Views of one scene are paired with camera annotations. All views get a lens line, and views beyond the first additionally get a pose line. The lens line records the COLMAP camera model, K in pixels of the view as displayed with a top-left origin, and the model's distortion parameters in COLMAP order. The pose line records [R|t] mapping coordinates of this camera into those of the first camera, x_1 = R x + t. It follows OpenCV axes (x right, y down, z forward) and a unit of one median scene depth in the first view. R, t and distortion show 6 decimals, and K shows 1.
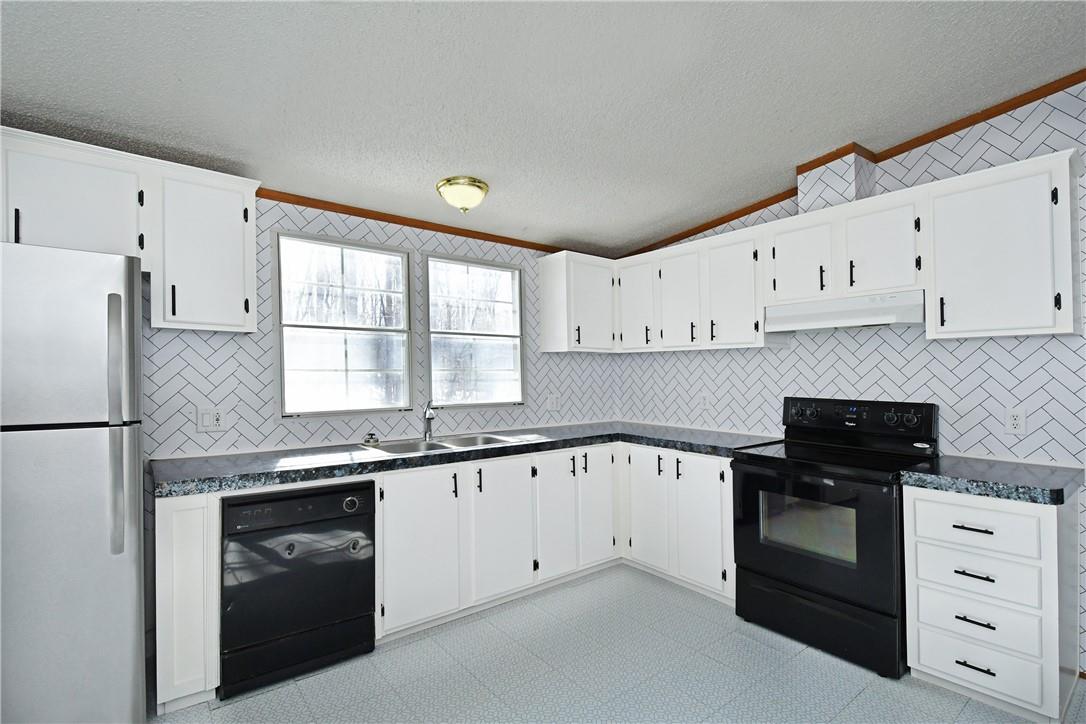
lens RADIAL K [[529.2, 0, 539.5], [0, 529.2, 369.9], [0, 0, 1]] dist [0.017226, -0.000545]
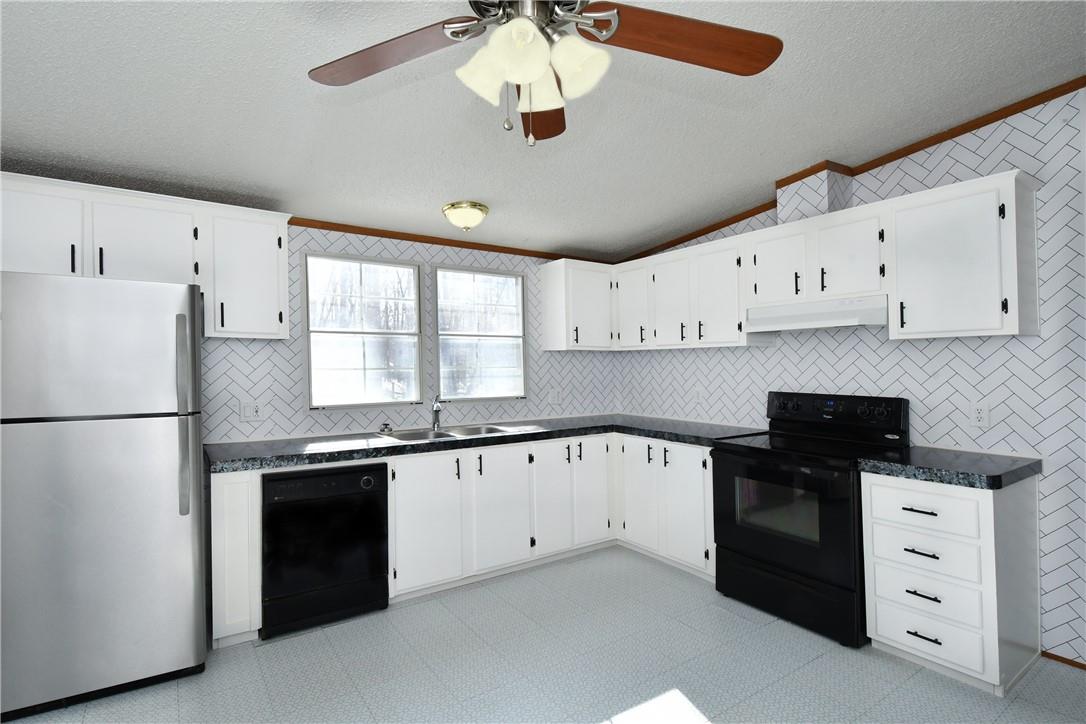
lens RADIAL K [[519.6, 0, 543.0], [0, 519.6, 362.0], [0, 0, 1]] dist [0.000694, 0.000395]
pose [[0.999500, 0.000914, -0.031611, 0.046545], [-0.000999, 0.999996, -0.002673, -0.008643], [0.031608, 0.002703, 0.999497, -0.094062]]
